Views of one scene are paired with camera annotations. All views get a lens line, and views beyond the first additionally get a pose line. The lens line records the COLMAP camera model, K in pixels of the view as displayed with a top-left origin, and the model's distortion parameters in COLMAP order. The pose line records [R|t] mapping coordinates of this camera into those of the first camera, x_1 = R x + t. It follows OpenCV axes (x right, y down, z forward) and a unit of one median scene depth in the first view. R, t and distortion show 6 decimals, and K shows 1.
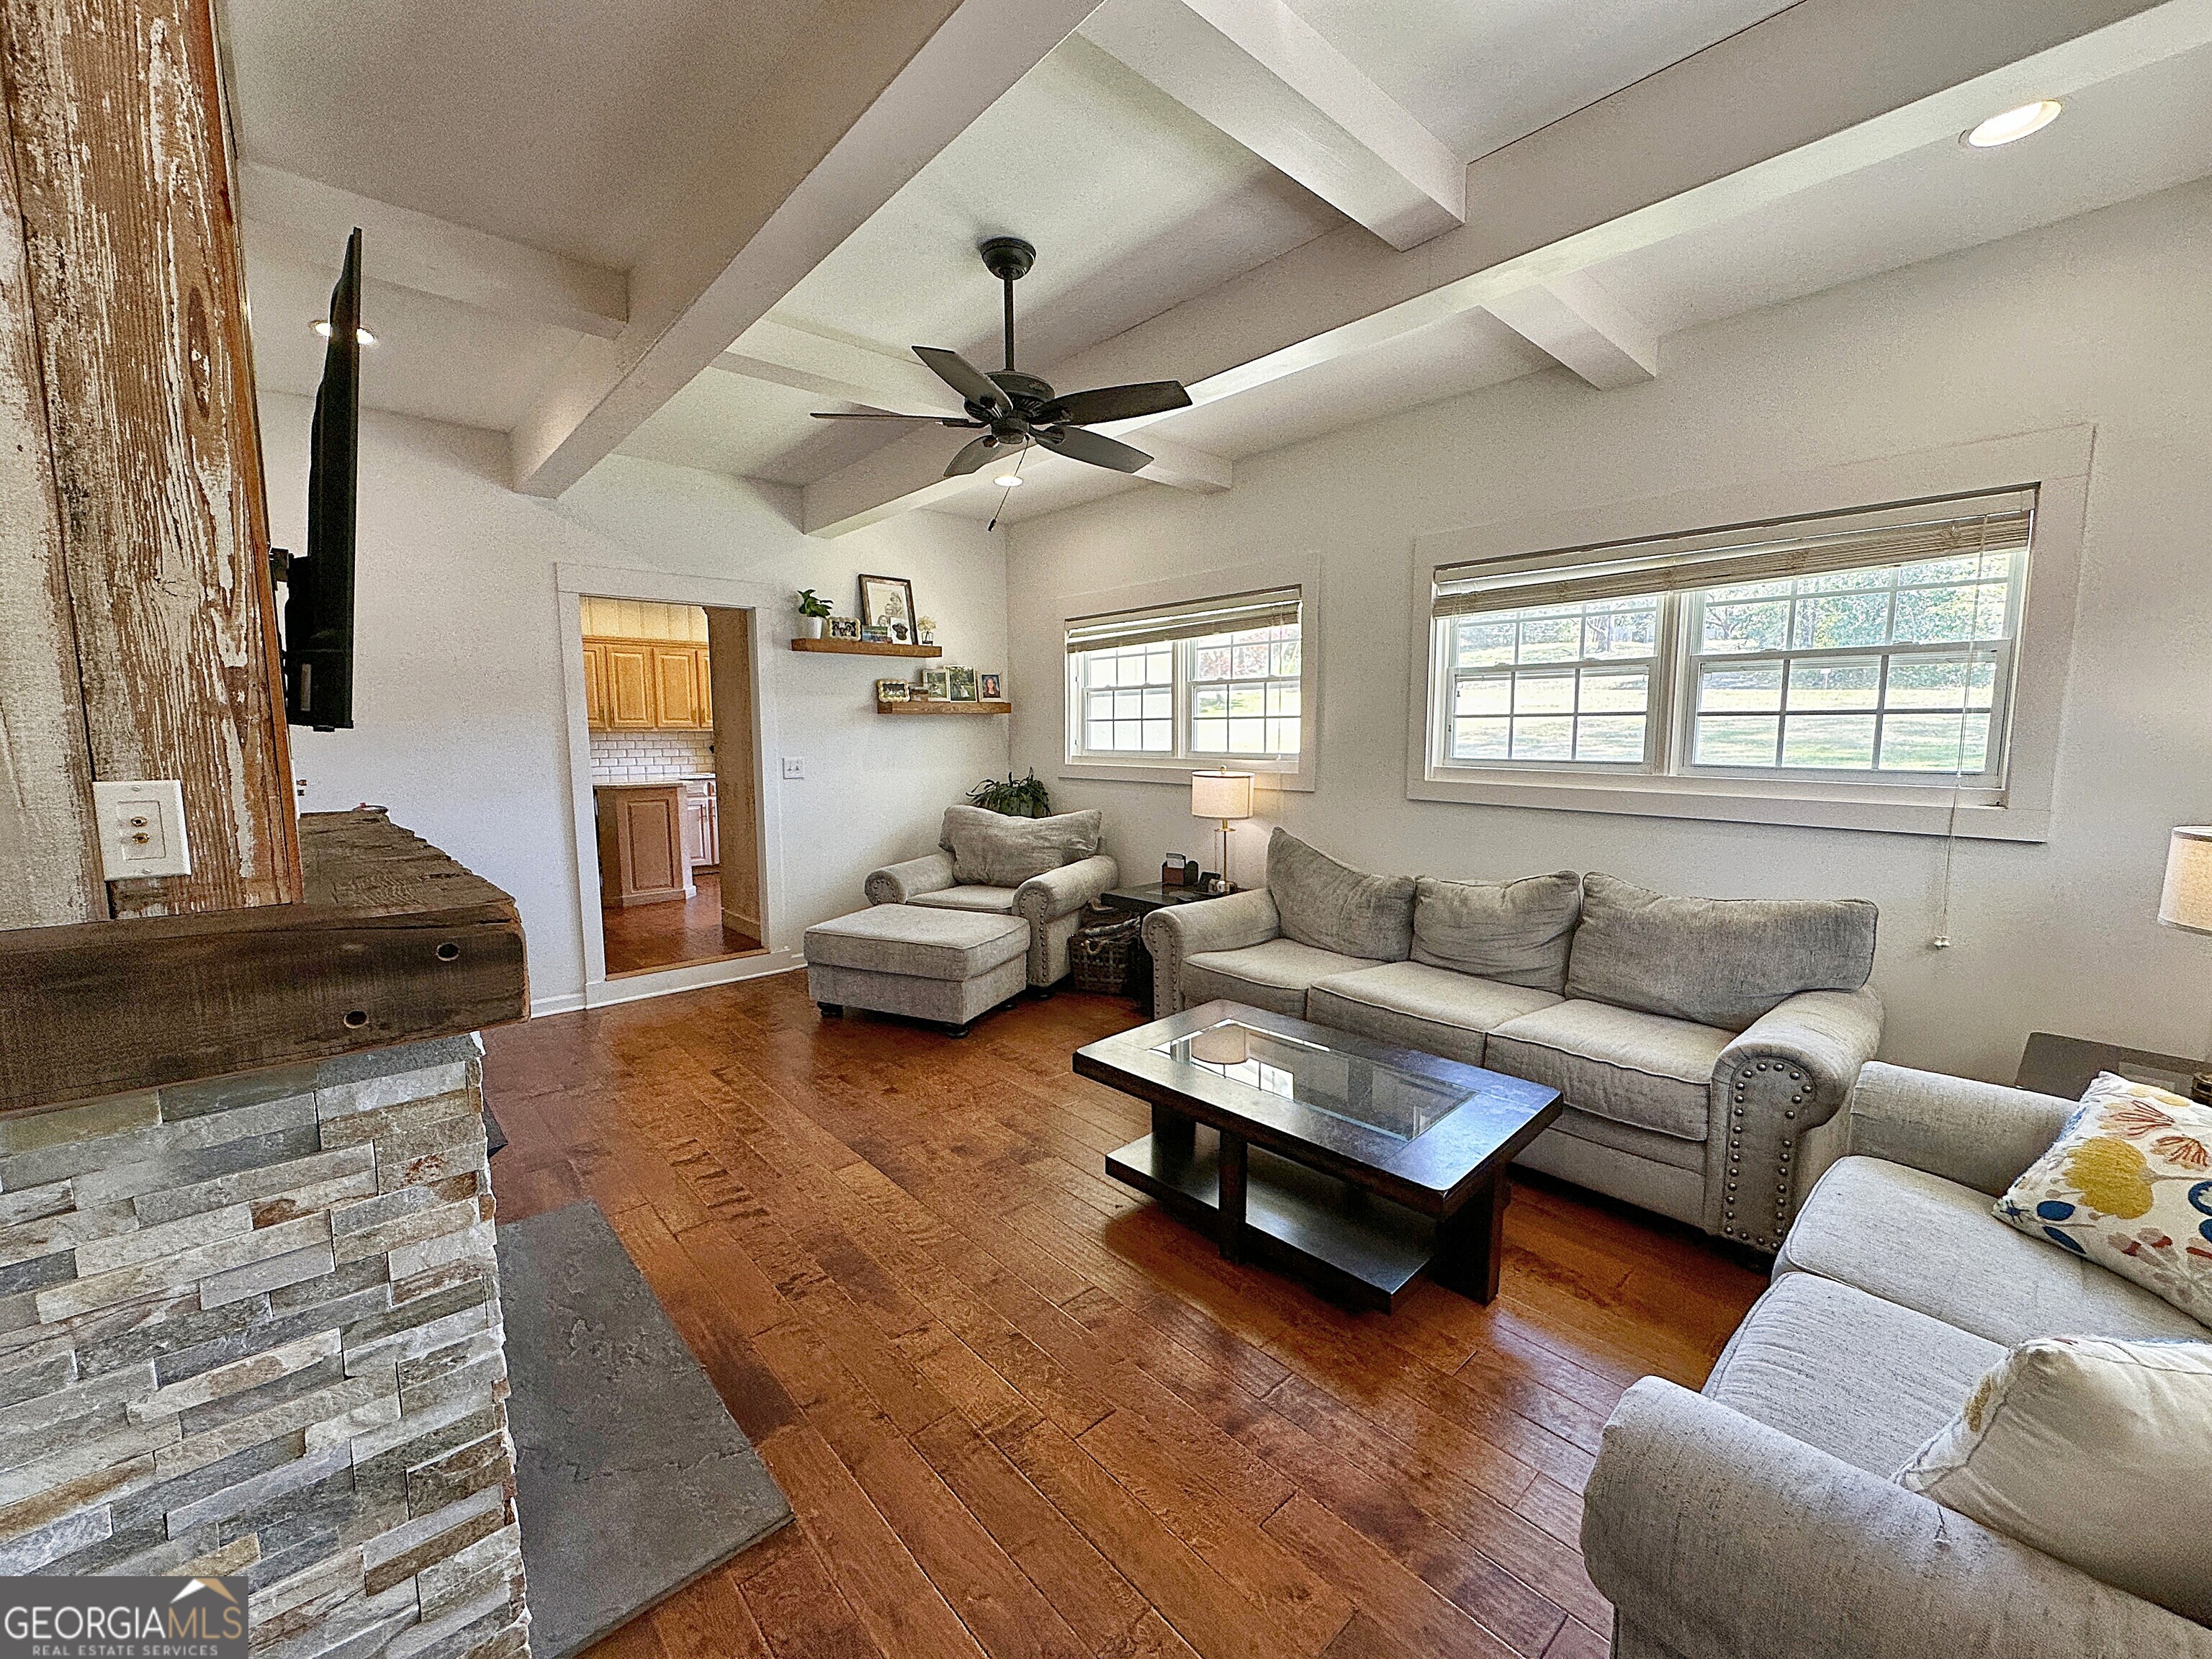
lens RADIAL K [[882.8, 0, 1106.0], [0, 882.8, 829.5], [0, 0, 1]] dist [-0.001230, -0.000021]
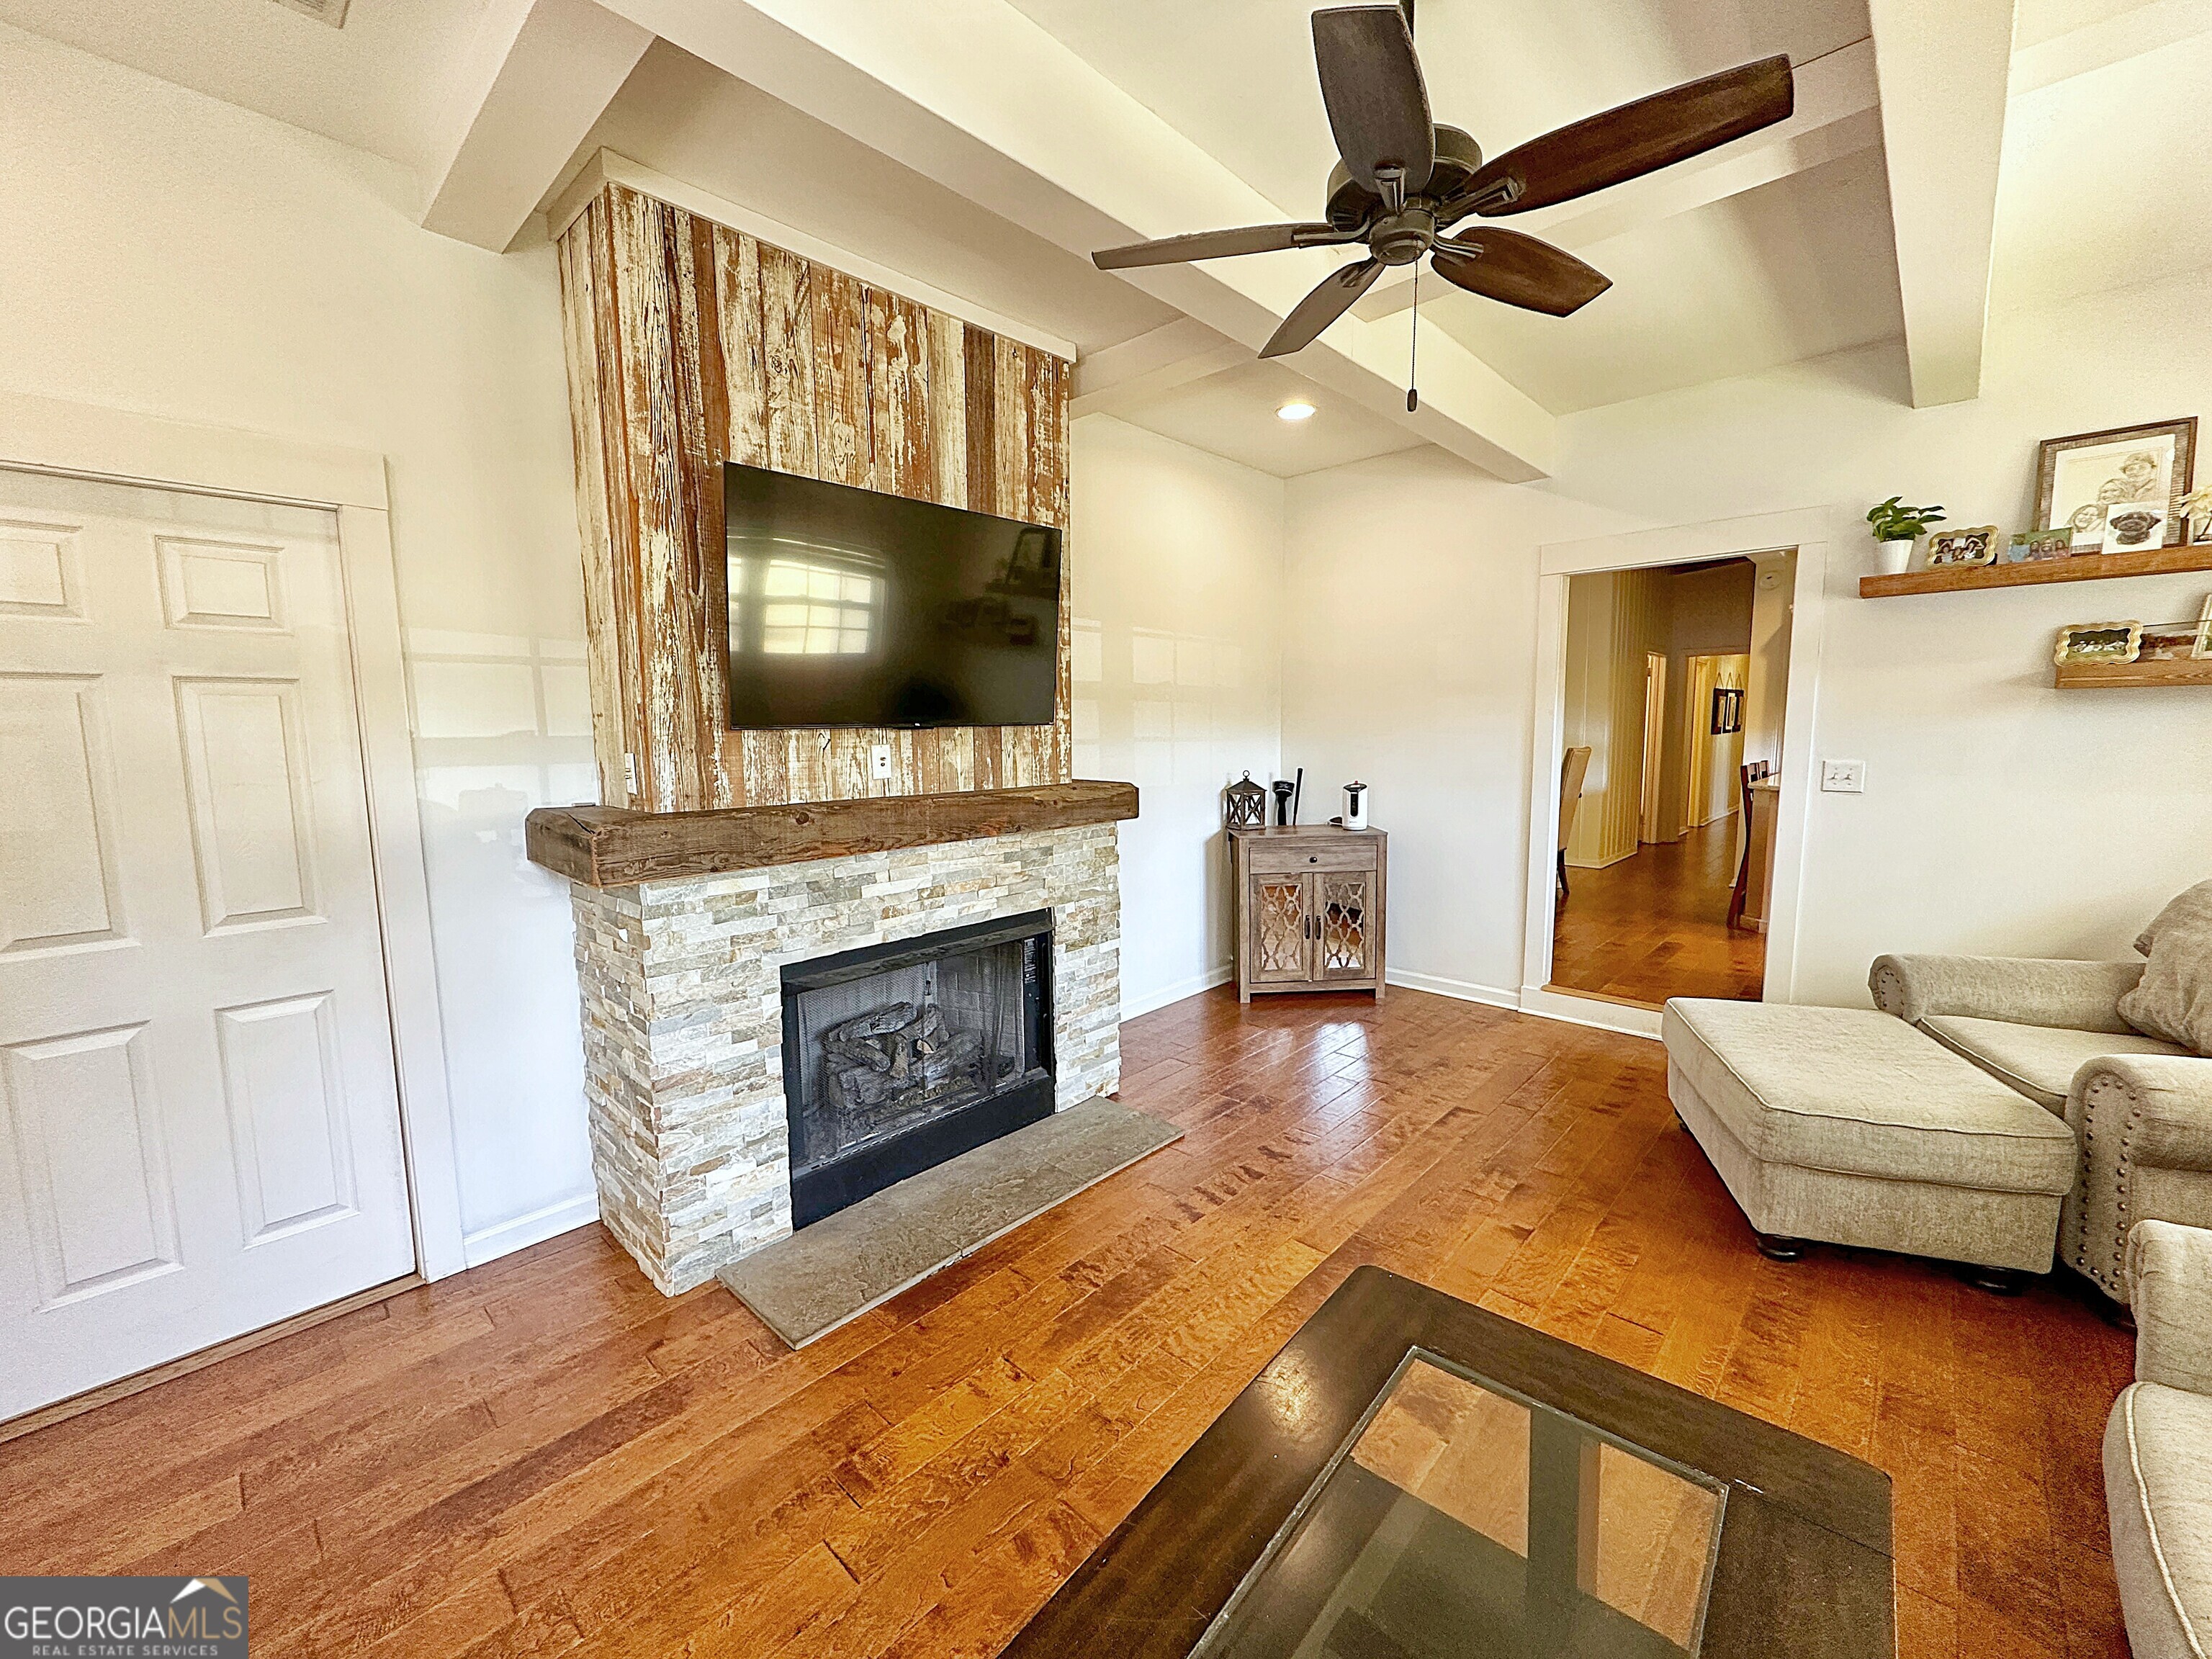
lens RADIAL K [[885.9, 0, 1106.0], [0, 885.9, 829.5], [0, 0, 1]] dist [0.001023, 0.000004]
pose [[0.084762, 0.120545, -0.989083, 0.259602], [-0.102278, 0.988464, 0.111704, -0.046427], [0.991138, 0.091693, 0.096113, 0.376361]]
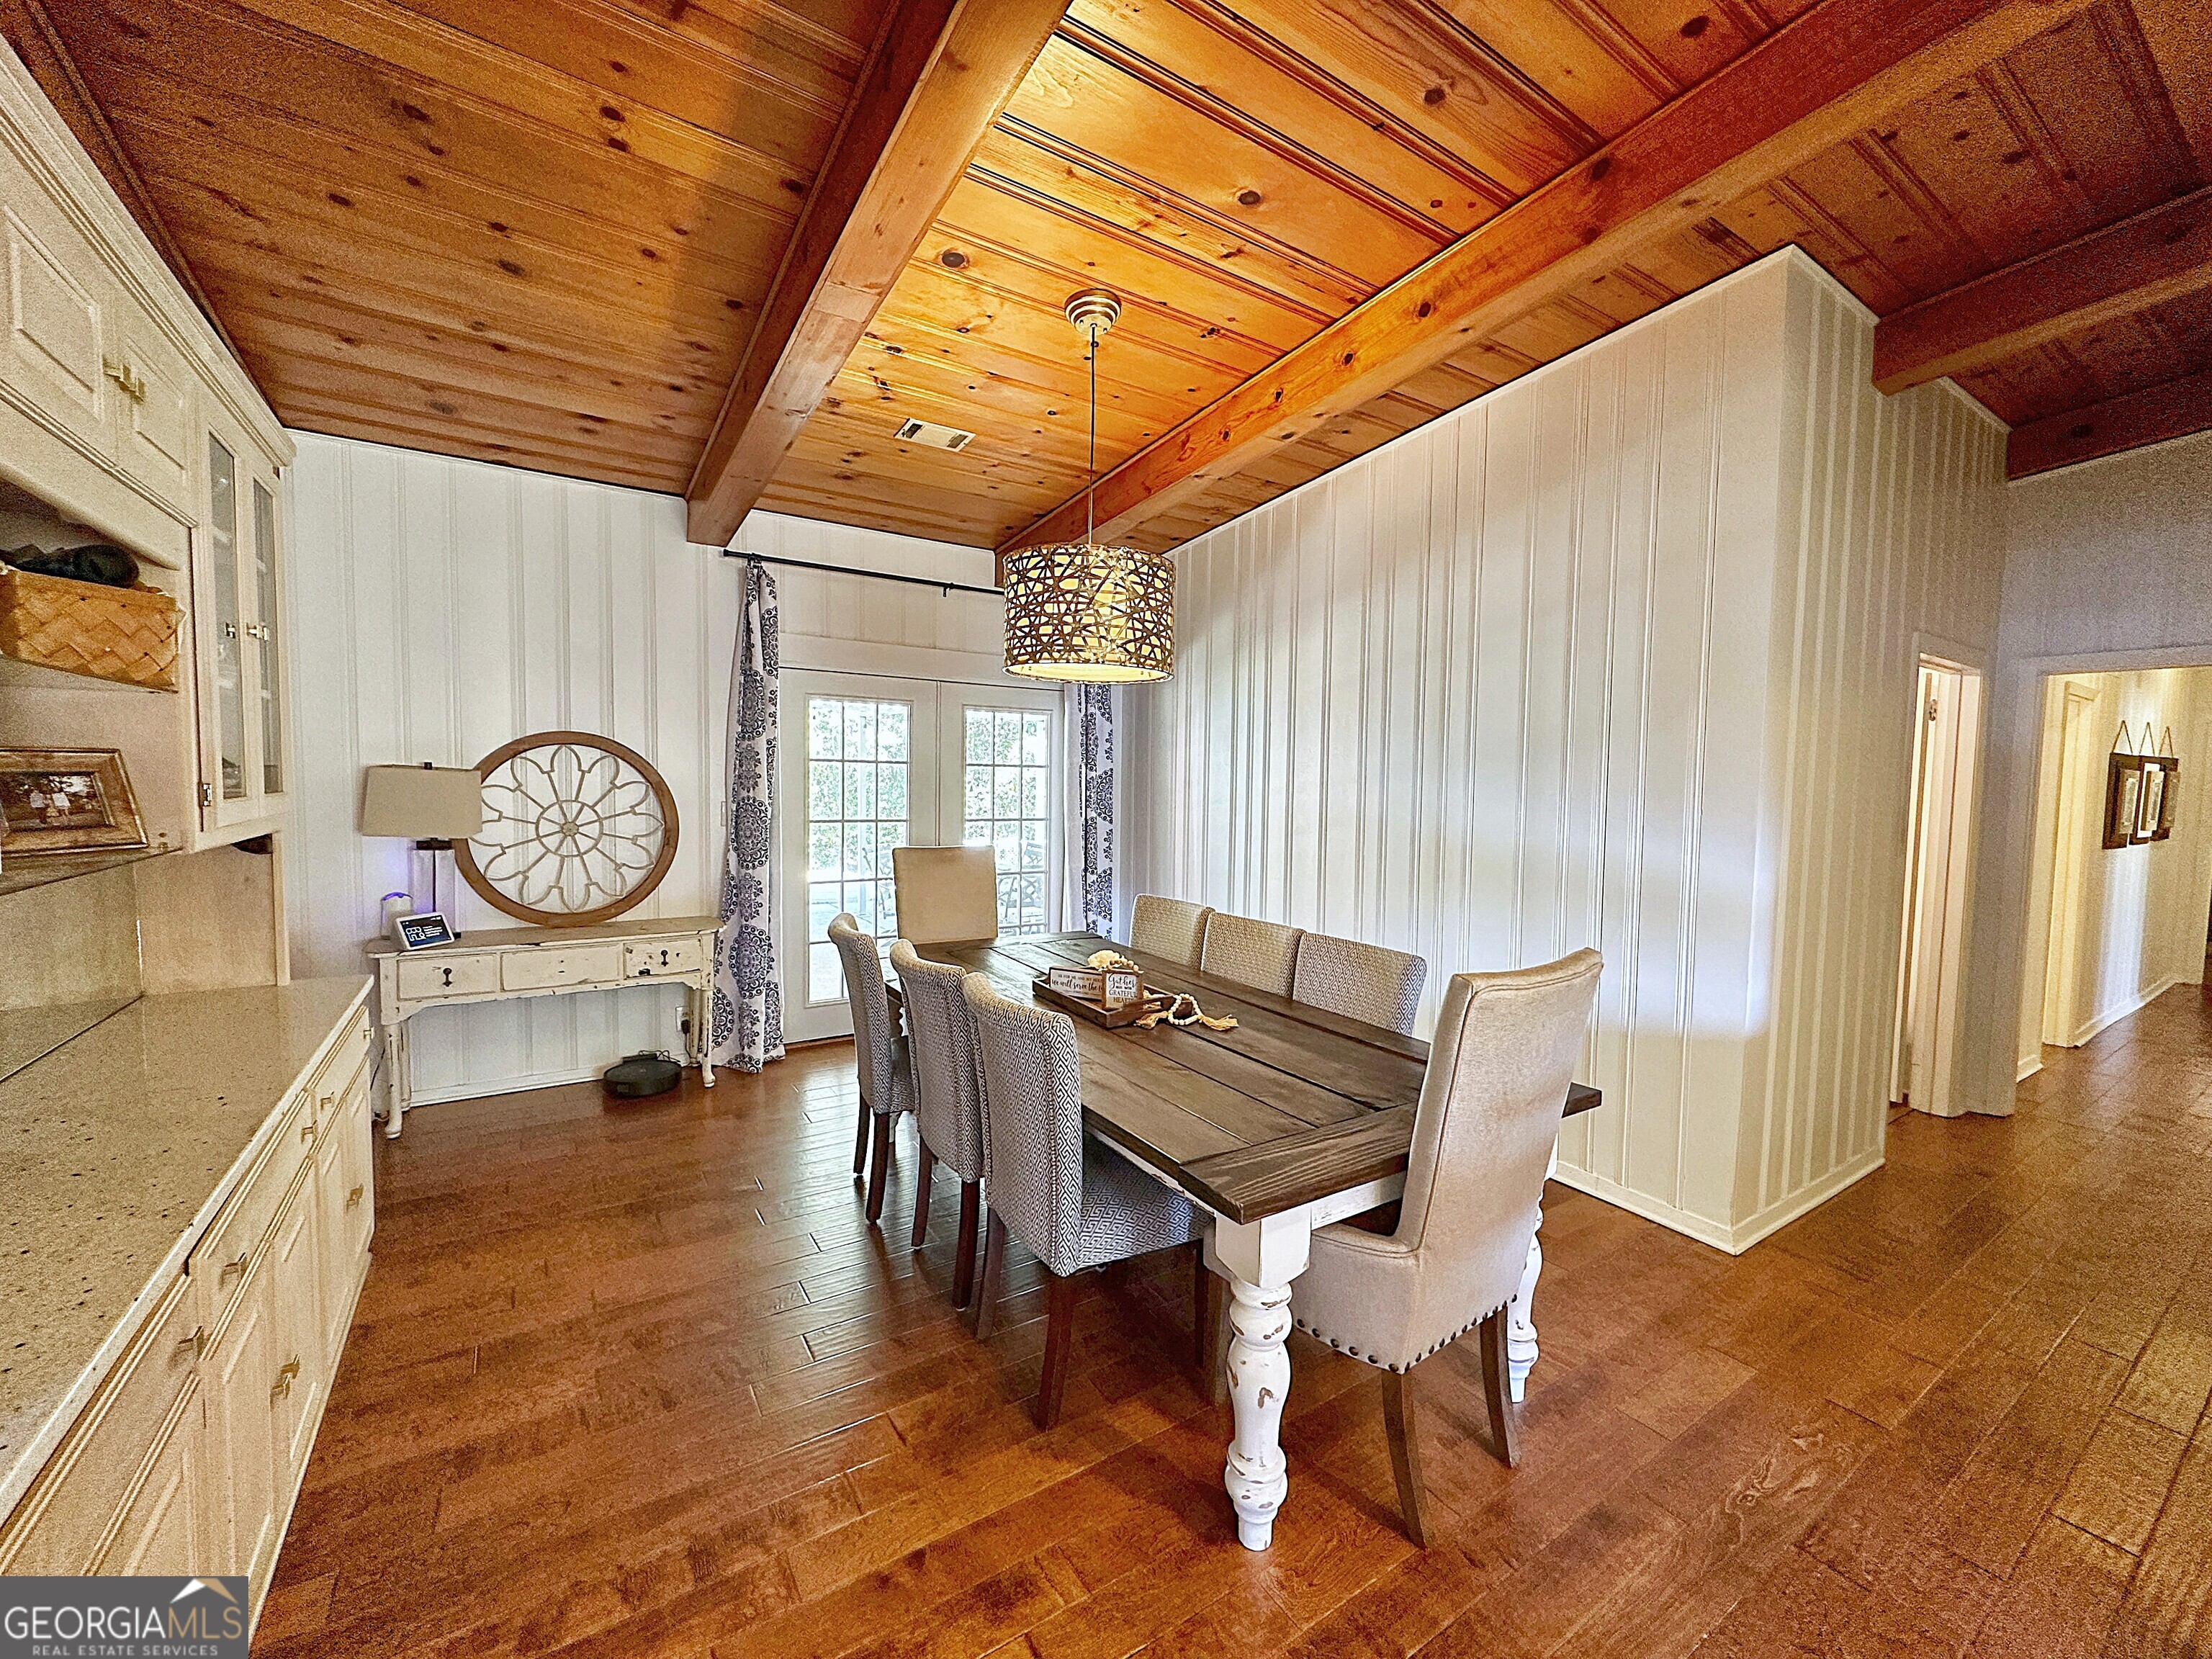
lens RADIAL K [[883.7, 0, 1101.9], [0, 883.7, 827.7], [0, 0, 1]] dist [-0.001270, 0.000686]
pose [[-0.152839, 0.062556, -0.986269, -0.576762], [-0.129077, 0.988182, 0.082680, -0.142739], [0.979785, 0.139941, -0.142959, 1.017897]]
